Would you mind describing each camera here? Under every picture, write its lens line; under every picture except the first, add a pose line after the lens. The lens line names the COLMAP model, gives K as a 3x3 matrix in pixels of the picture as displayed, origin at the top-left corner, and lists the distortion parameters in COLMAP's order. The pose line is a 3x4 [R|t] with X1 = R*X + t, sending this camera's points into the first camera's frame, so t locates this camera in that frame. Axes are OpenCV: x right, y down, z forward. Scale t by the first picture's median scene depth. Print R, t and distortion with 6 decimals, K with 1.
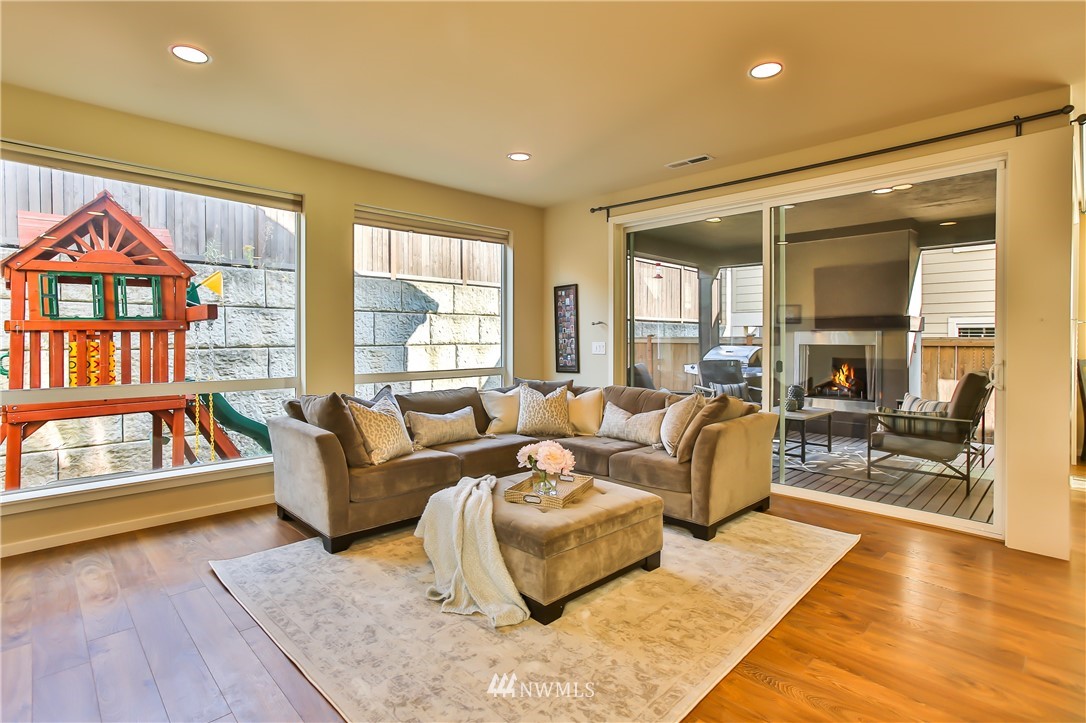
lens RADIAL K [[550.6, 0, 531.8], [0, 550.6, 349.2], [0, 0, 1]] dist [-0.056974, 0.031640]
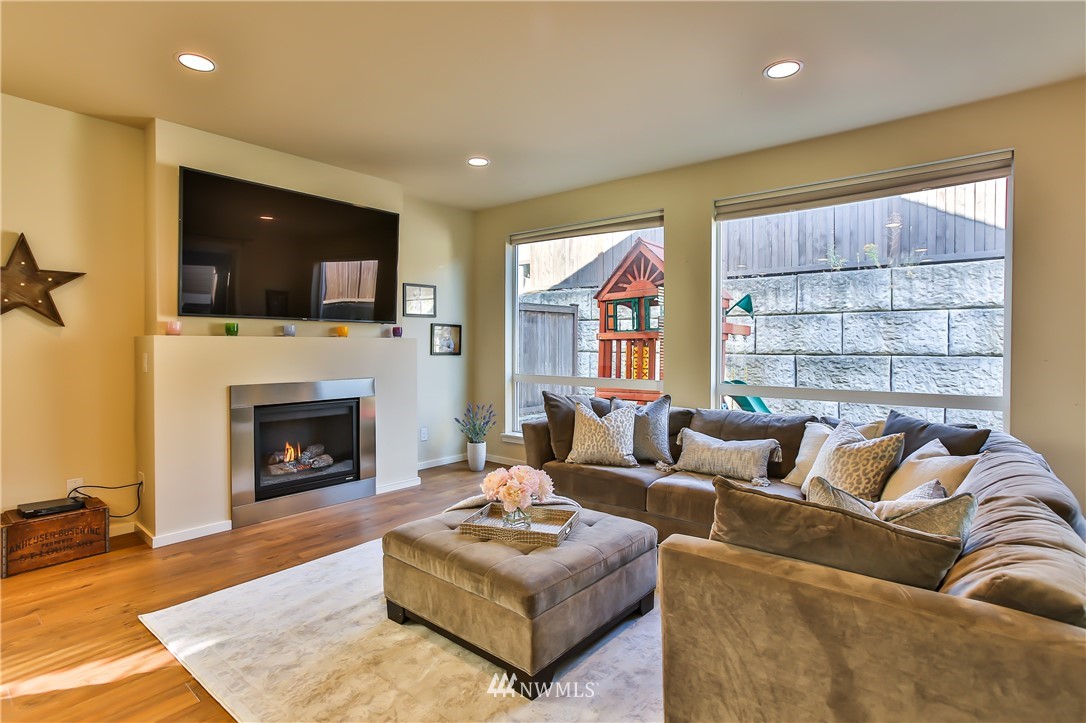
lens RADIAL K [[525.5, 0, 522.5], [0, 525.5, 353.2], [0, 0, 1]] dist [-0.029497, 0.001071]
pose [[0.104355, 0.016583, -0.994402, 0.418368], [-0.021603, 0.999663, 0.014404, -0.009244], [0.994306, 0.019979, 0.104678, 0.459179]]
